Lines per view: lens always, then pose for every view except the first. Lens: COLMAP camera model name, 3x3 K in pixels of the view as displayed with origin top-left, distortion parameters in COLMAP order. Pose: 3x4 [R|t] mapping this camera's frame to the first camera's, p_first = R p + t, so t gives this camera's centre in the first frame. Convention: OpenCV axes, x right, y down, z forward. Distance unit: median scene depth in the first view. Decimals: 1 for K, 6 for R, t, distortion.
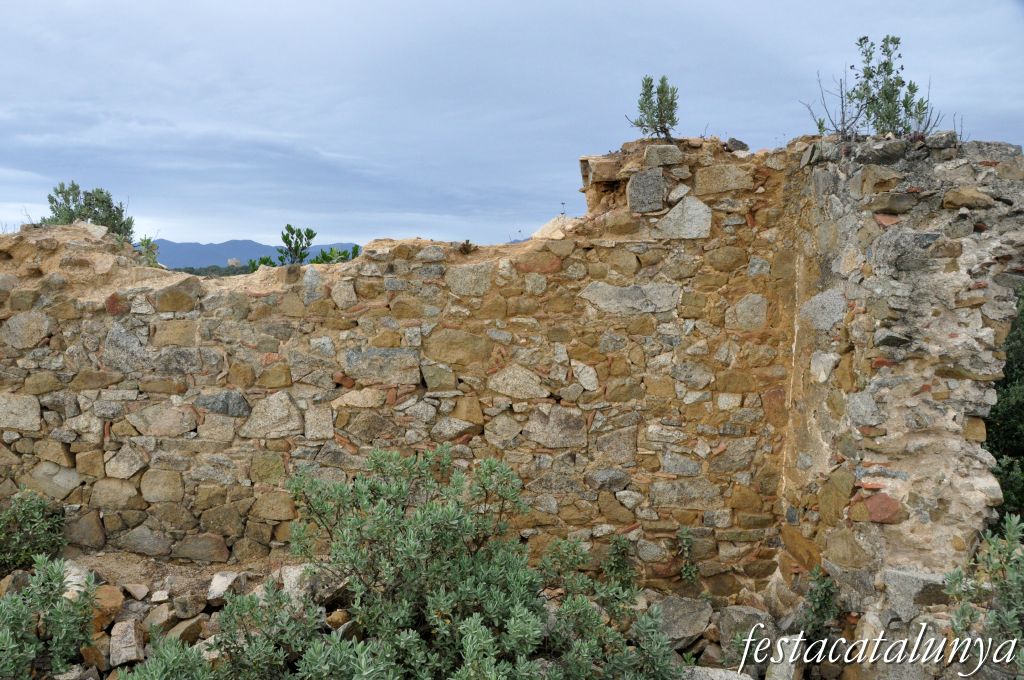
lens RADIAL K [[801.6, 0, 511.7], [0, 801.6, 382.9], [0, 0, 1]] dist [-0.116005, 0.009029]
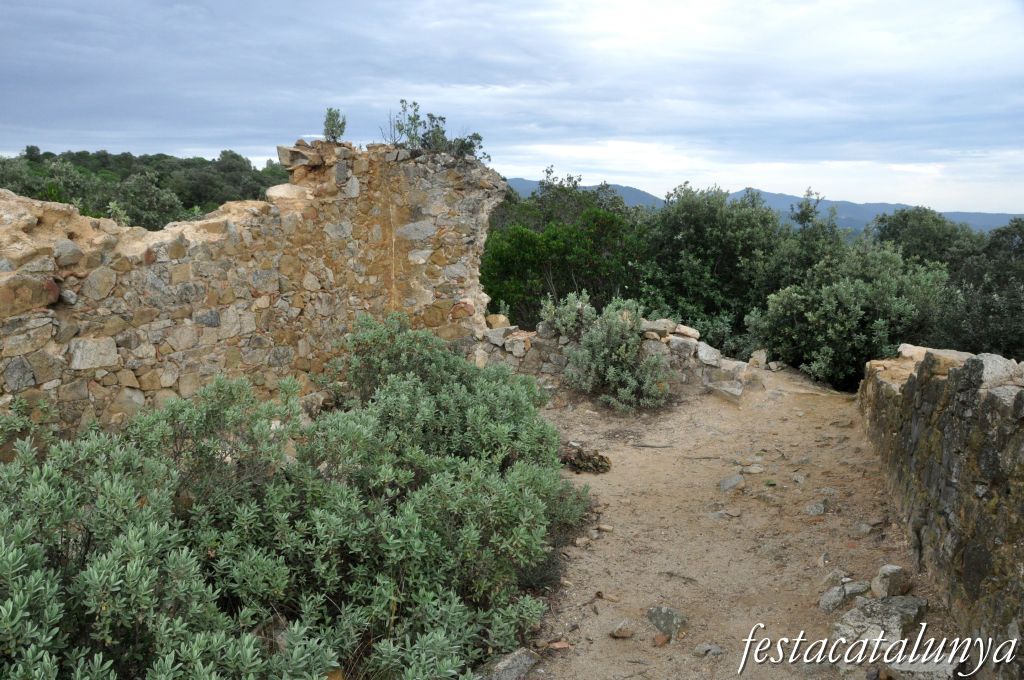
lens RADIAL K [[801.6, 0, 511.7], [0, 801.6, 382.9], [0, 0, 1]] dist [-0.116005, 0.009029]
pose [[0.351277, -0.225572, 0.908692, -1.504029], [0.109451, 0.973783, 0.199419, -0.086663], [-0.929852, 0.029406, 0.366757, -0.044824]]
